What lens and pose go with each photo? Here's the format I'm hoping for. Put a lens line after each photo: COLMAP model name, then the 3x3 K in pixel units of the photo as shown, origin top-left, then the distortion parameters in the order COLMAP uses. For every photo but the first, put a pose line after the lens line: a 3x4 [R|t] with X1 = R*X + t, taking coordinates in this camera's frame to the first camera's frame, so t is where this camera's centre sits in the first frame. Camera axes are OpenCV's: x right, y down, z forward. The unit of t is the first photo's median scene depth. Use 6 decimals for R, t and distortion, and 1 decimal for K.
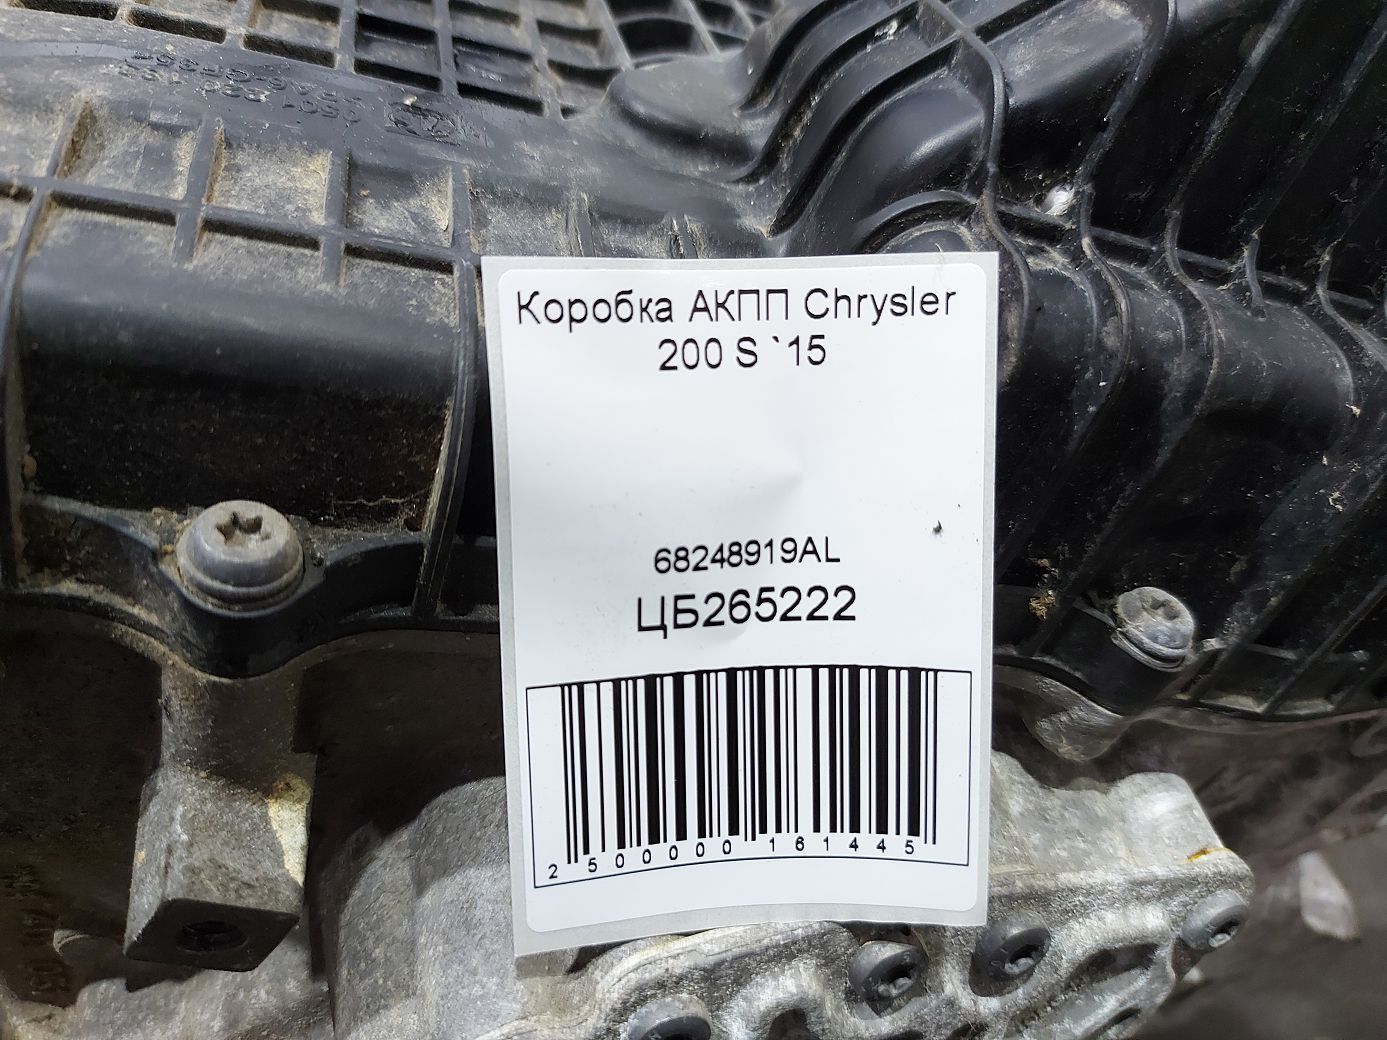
lens RADIAL K [[1080.7, 0, 698.1], [0, 1080.7, 520.1], [0, 0, 1]] dist [-0.041825, 0.000326]
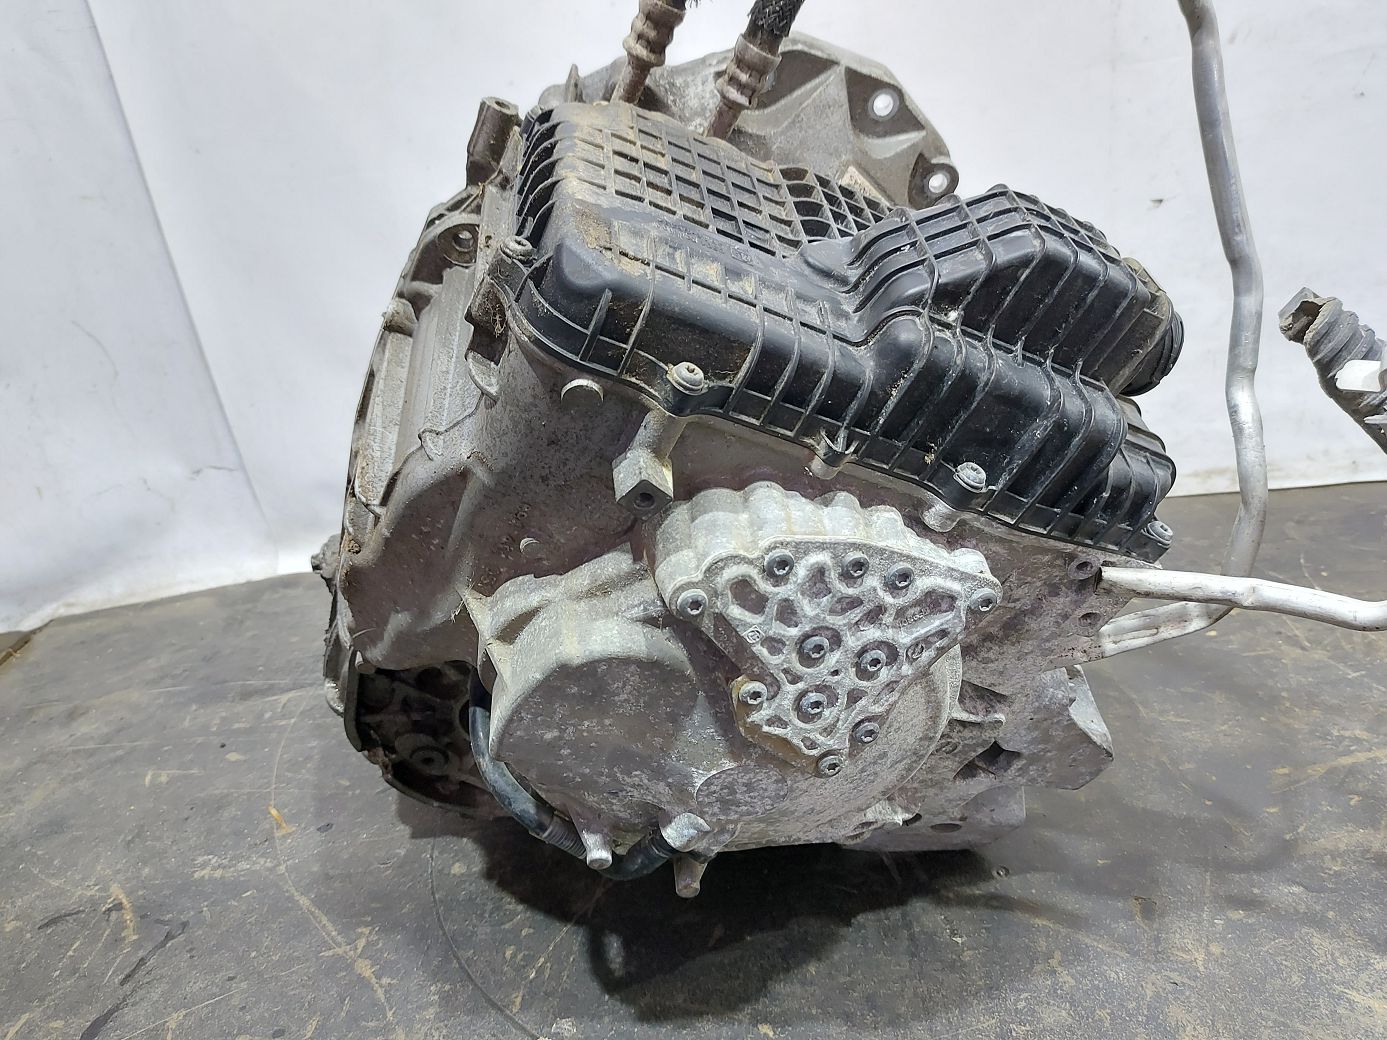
lens RADIAL K [[1020.6, 0, 689.6], [0, 1020.6, 521.9], [0, 0, 1]] dist [0.057009, -0.087179]
pose [[0.986471, 0.162007, -0.025056, -0.211007], [-0.163269, 0.984677, -0.061268, 0.540698], [0.014746, 0.064530, 0.997807, -1.754438]]
